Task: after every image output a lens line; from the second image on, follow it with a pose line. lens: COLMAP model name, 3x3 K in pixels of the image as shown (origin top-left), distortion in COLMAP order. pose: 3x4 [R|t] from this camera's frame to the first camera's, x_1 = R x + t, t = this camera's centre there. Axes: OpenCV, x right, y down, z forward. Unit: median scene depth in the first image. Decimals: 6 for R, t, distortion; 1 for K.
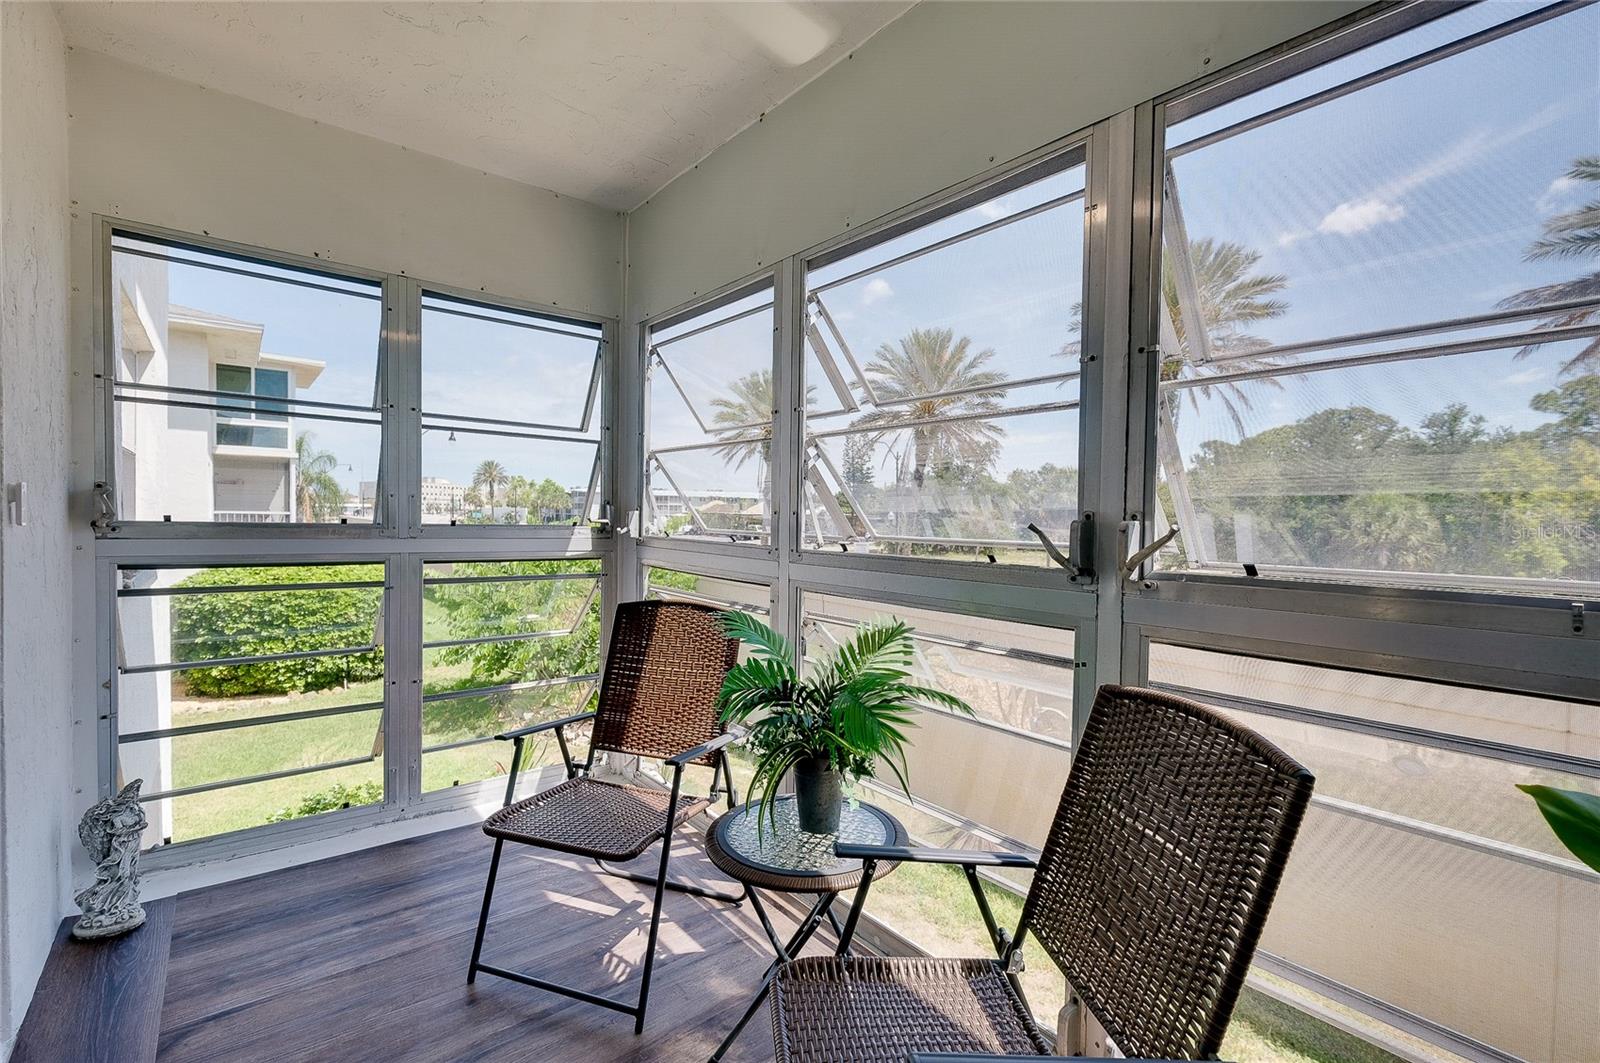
lens RADIAL K [[708.5, 0, 806.7], [0, 708.5, 522.5], [0, 0, 1]] dist [-0.000381, -0.000344]
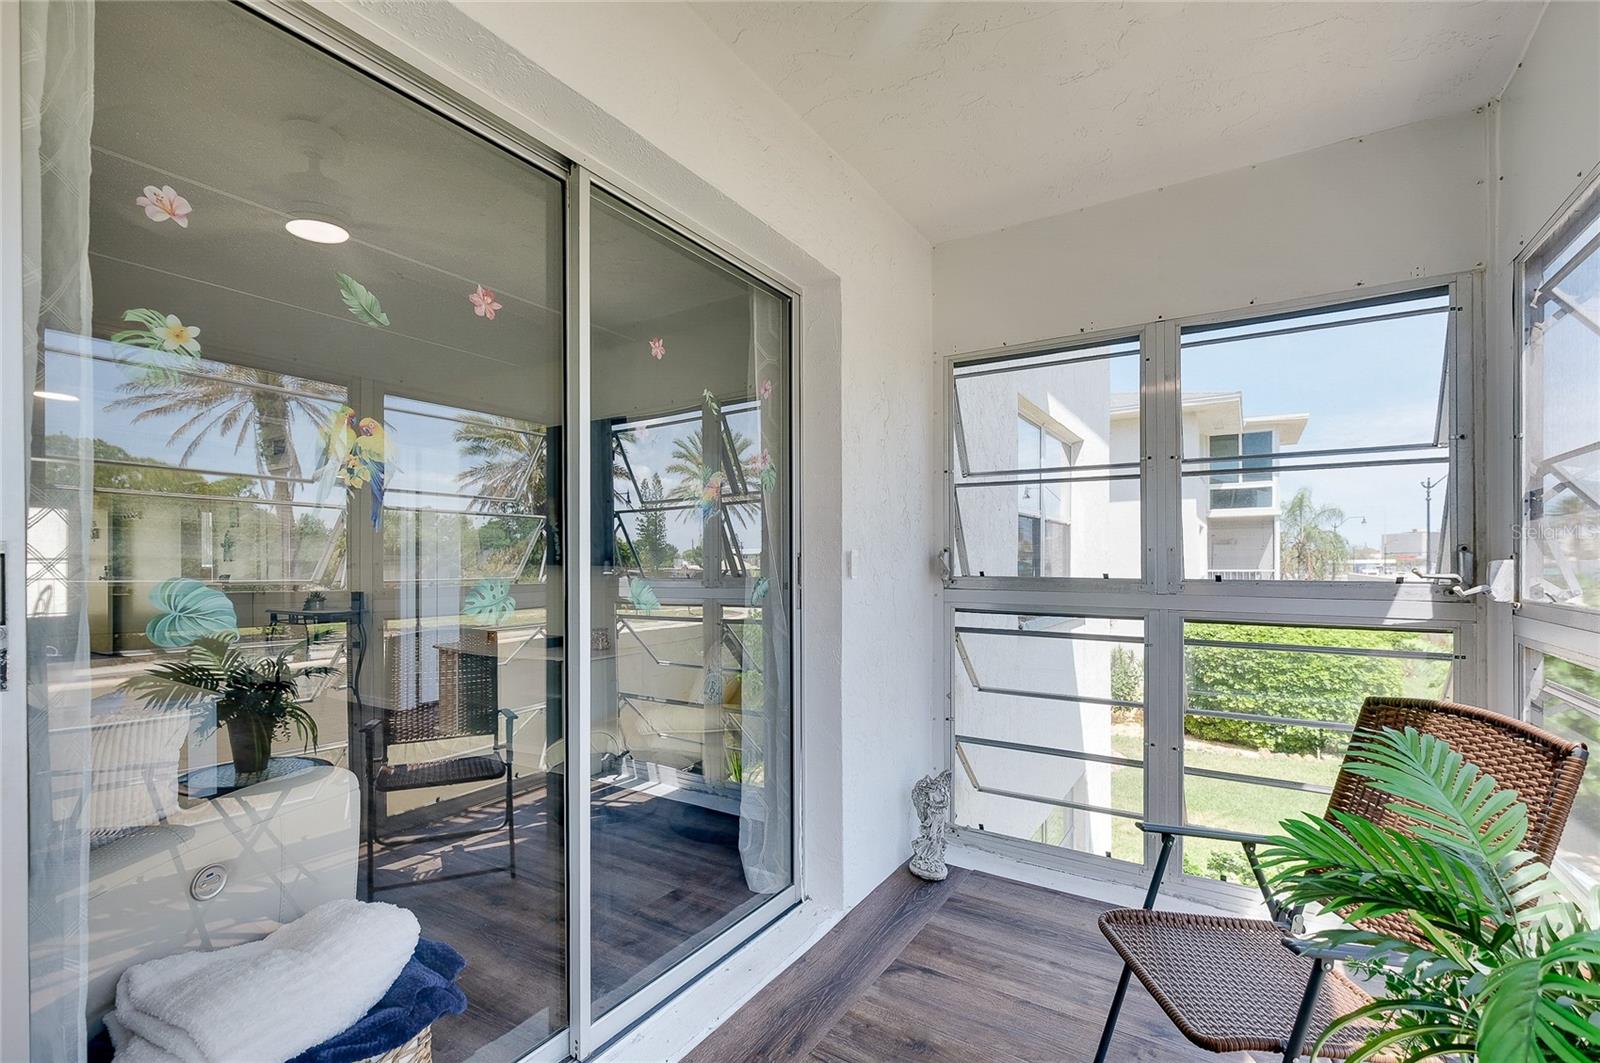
lens RADIAL K [[708.5, 0, 770.1], [0, 708.5, 557.1], [0, 0, 1]] dist [-0.000381, -0.000344]
pose [[0.298585, -0.026740, -0.954008, 0.086865], [-0.004030, 0.999563, -0.029278, 0.001208], [0.954374, 0.012587, 0.298347, 0.101165]]
